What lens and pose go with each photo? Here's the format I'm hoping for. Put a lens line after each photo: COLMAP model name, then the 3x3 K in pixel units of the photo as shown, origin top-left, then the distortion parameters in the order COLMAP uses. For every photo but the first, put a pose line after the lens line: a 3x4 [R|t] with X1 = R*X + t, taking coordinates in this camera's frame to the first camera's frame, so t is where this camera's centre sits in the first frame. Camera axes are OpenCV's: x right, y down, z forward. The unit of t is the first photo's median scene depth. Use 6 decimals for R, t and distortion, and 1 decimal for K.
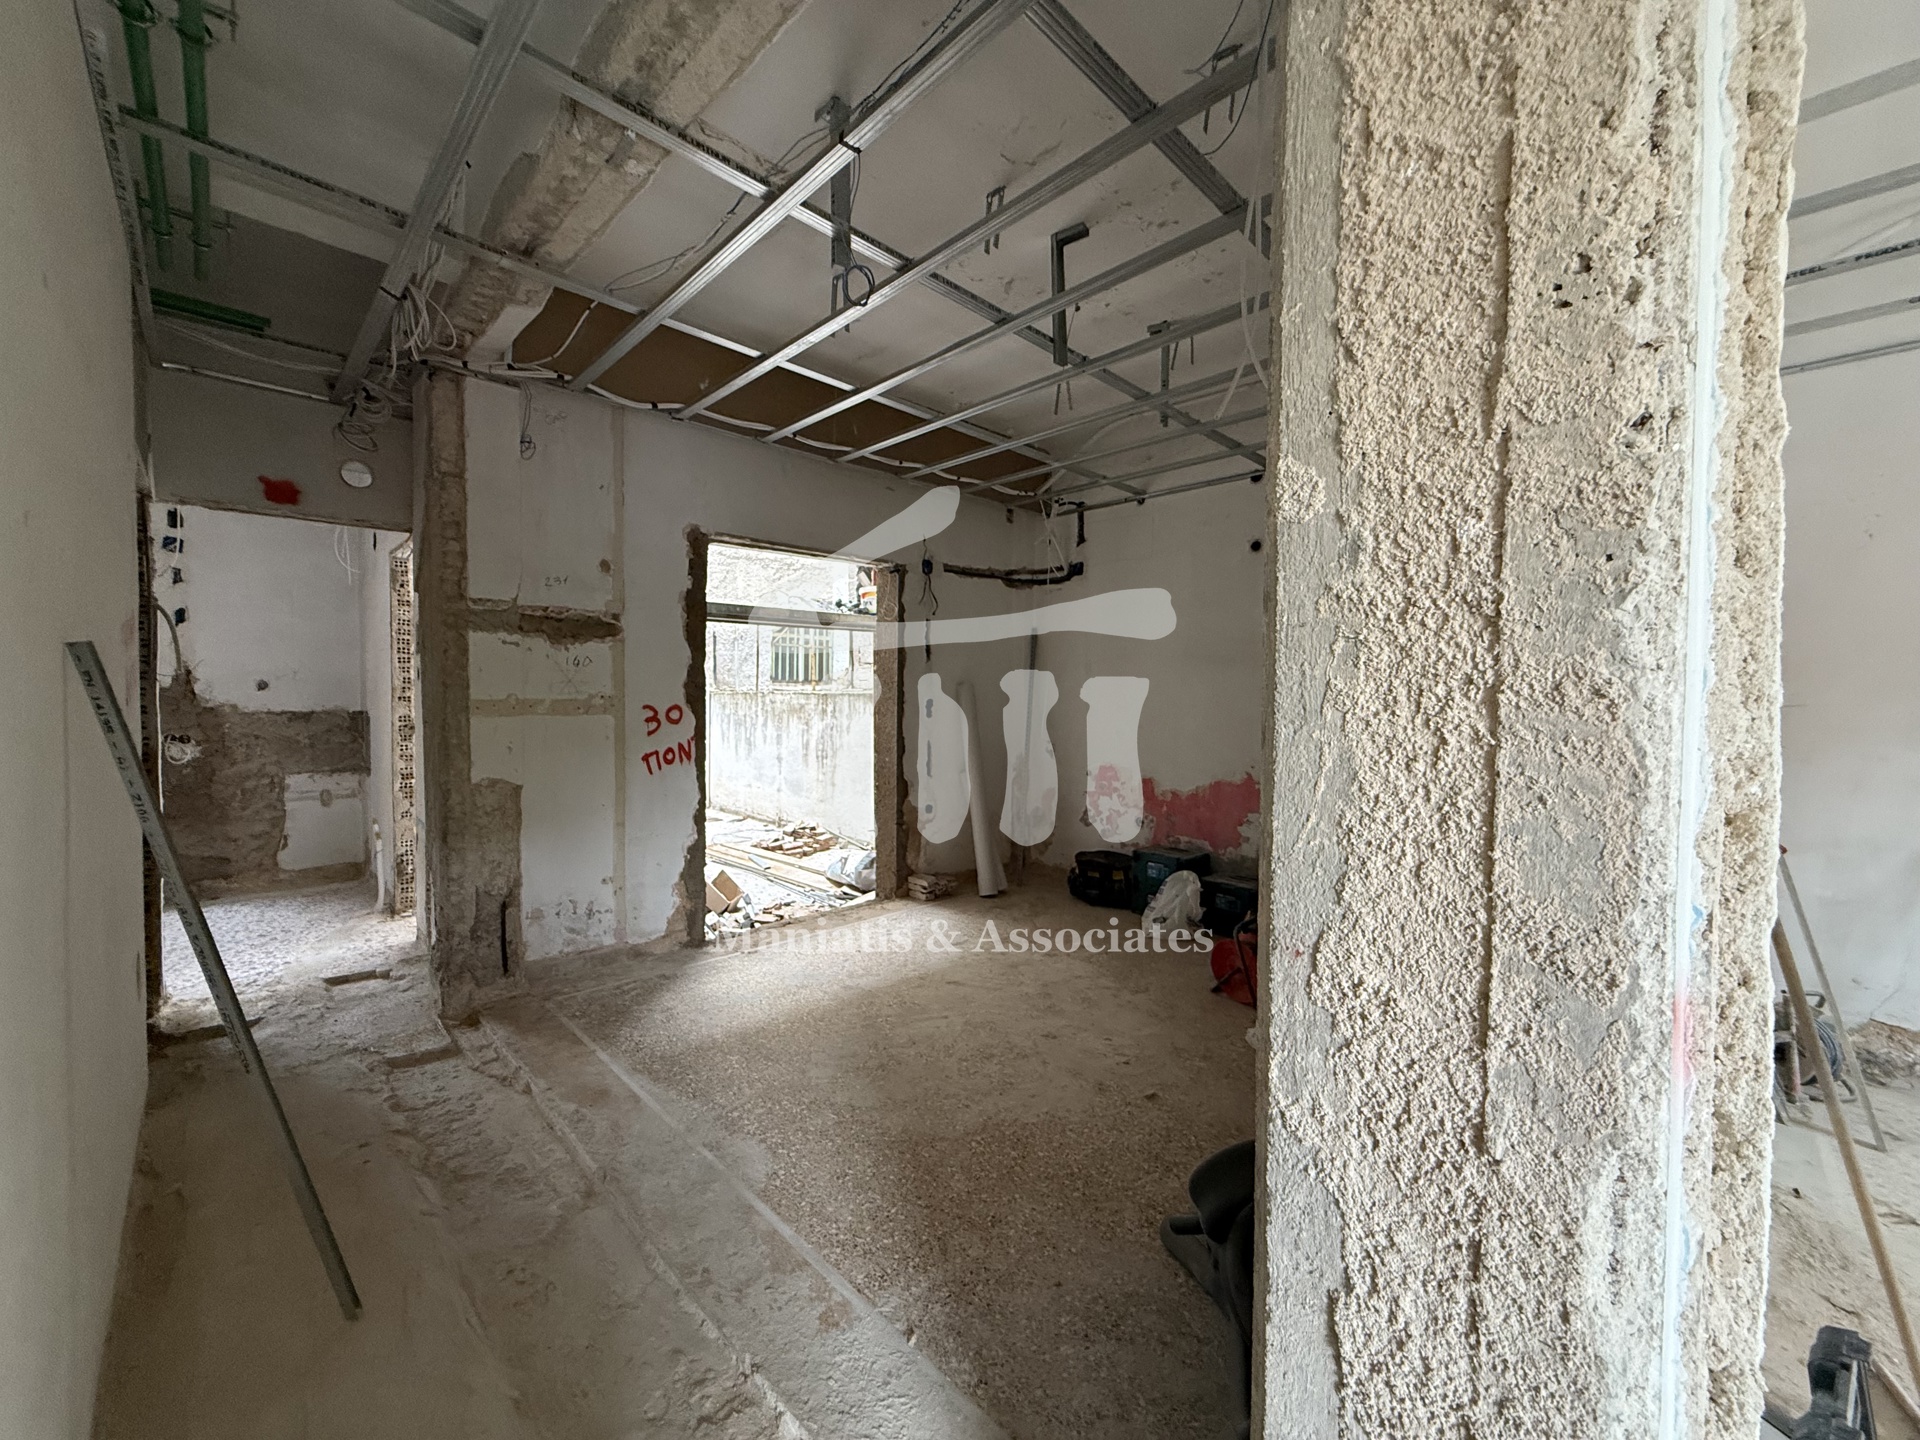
lens RADIAL K [[766.1, 0, 954.8], [0, 766.1, 718.4], [0, 0, 1]] dist [0.000011, 0.000122]
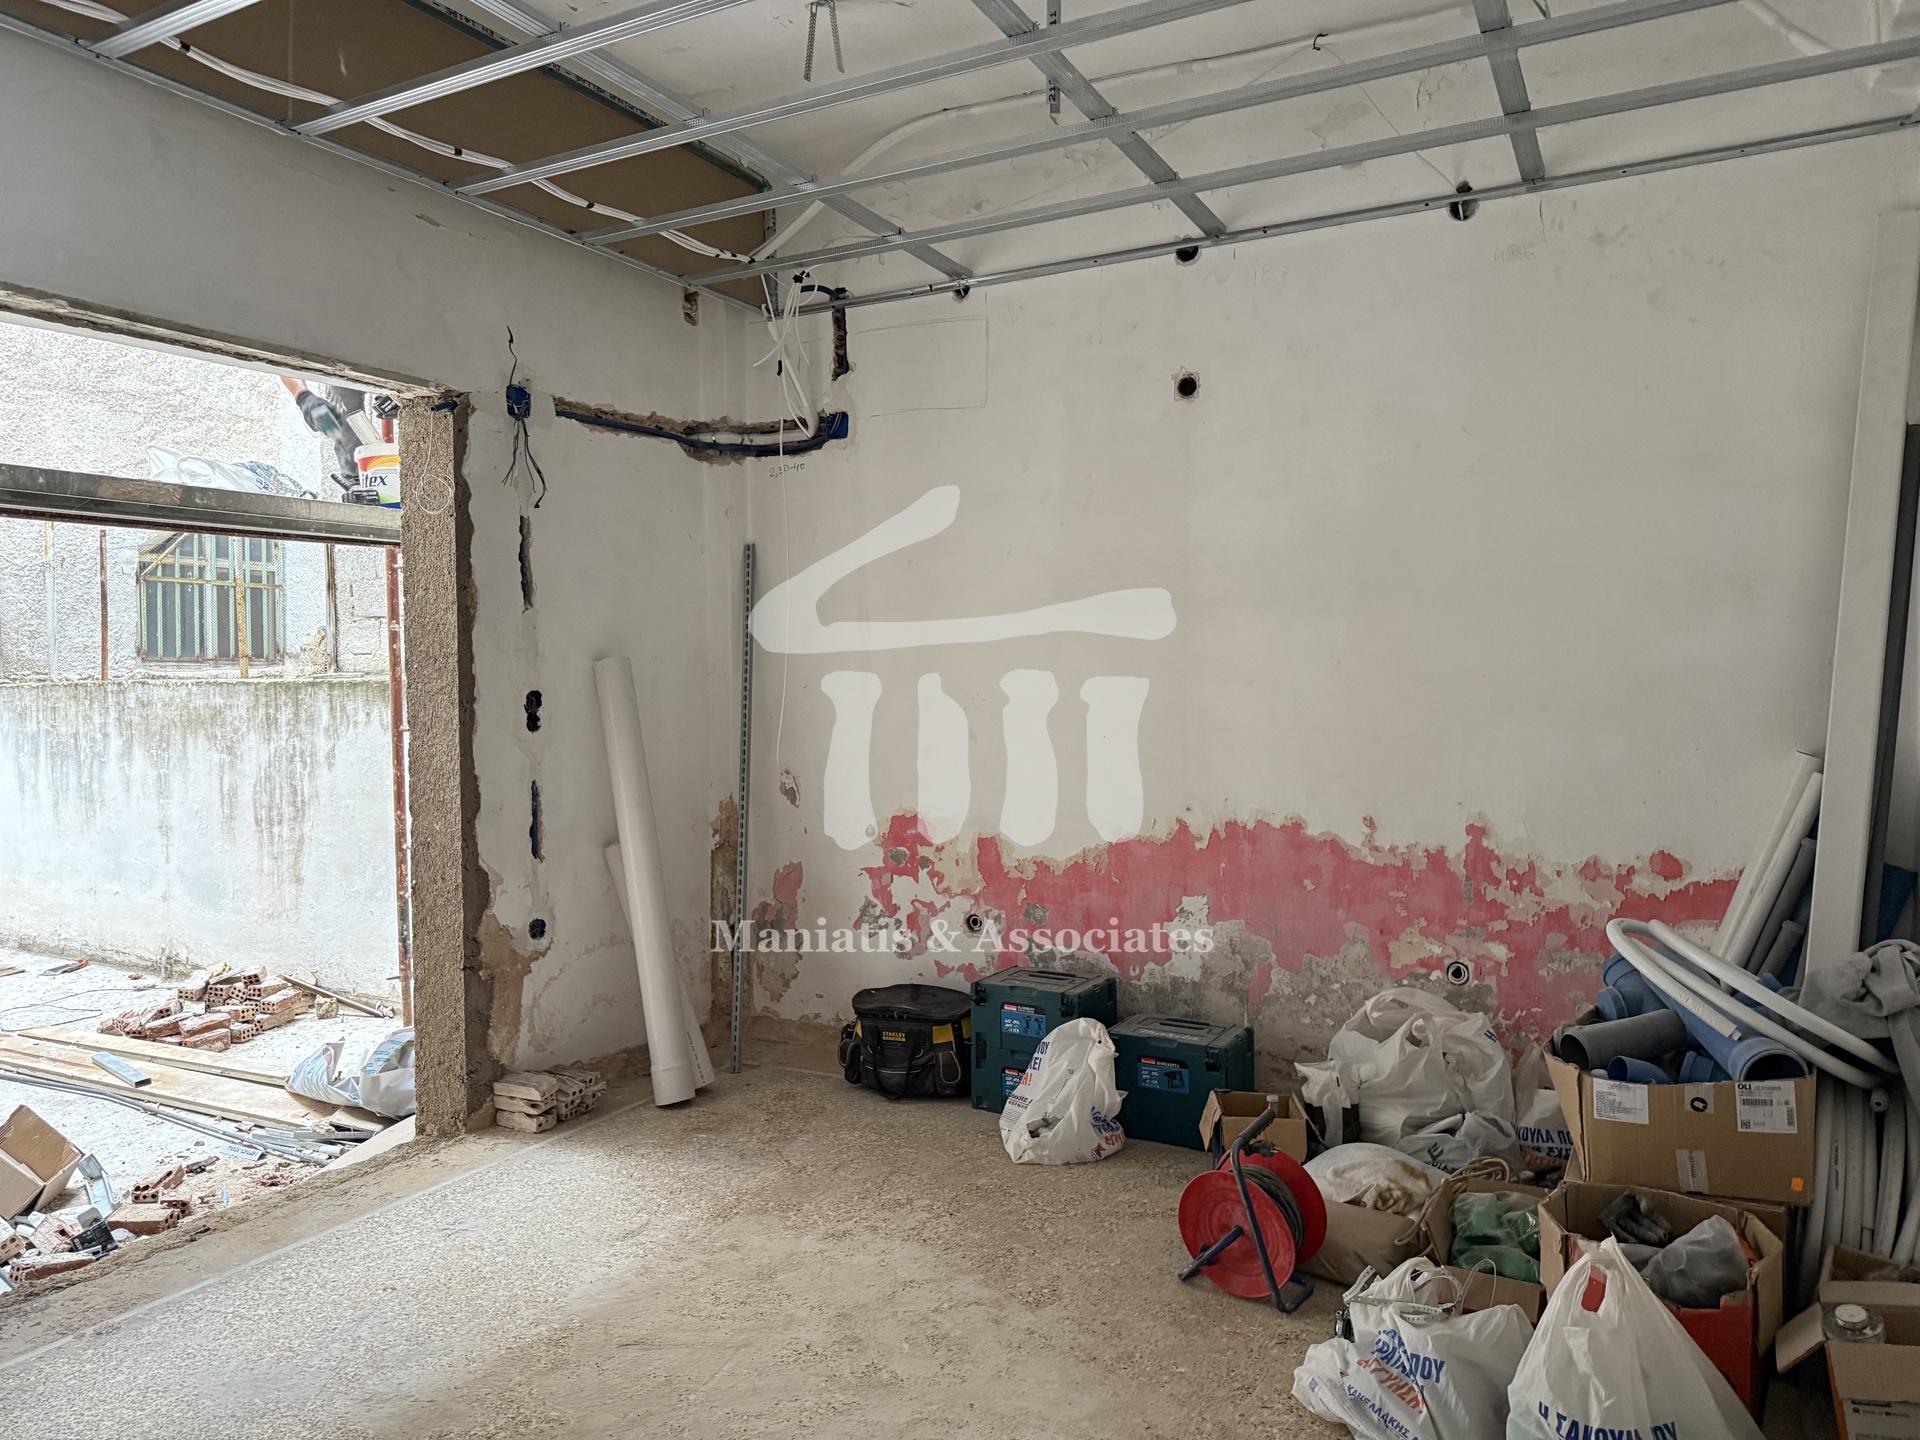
lens RADIAL K [[1353.9, 0, 956.6], [0, 1353.9, 728.1], [0, 0, 1]] dist [0.021318, -0.031378]
pose [[0.953658, -0.026909, 0.299688, -0.041444], [0.025323, 0.999637, 0.009176, -0.004464], [-0.299826, -0.001162, 0.953993, 0.177665]]
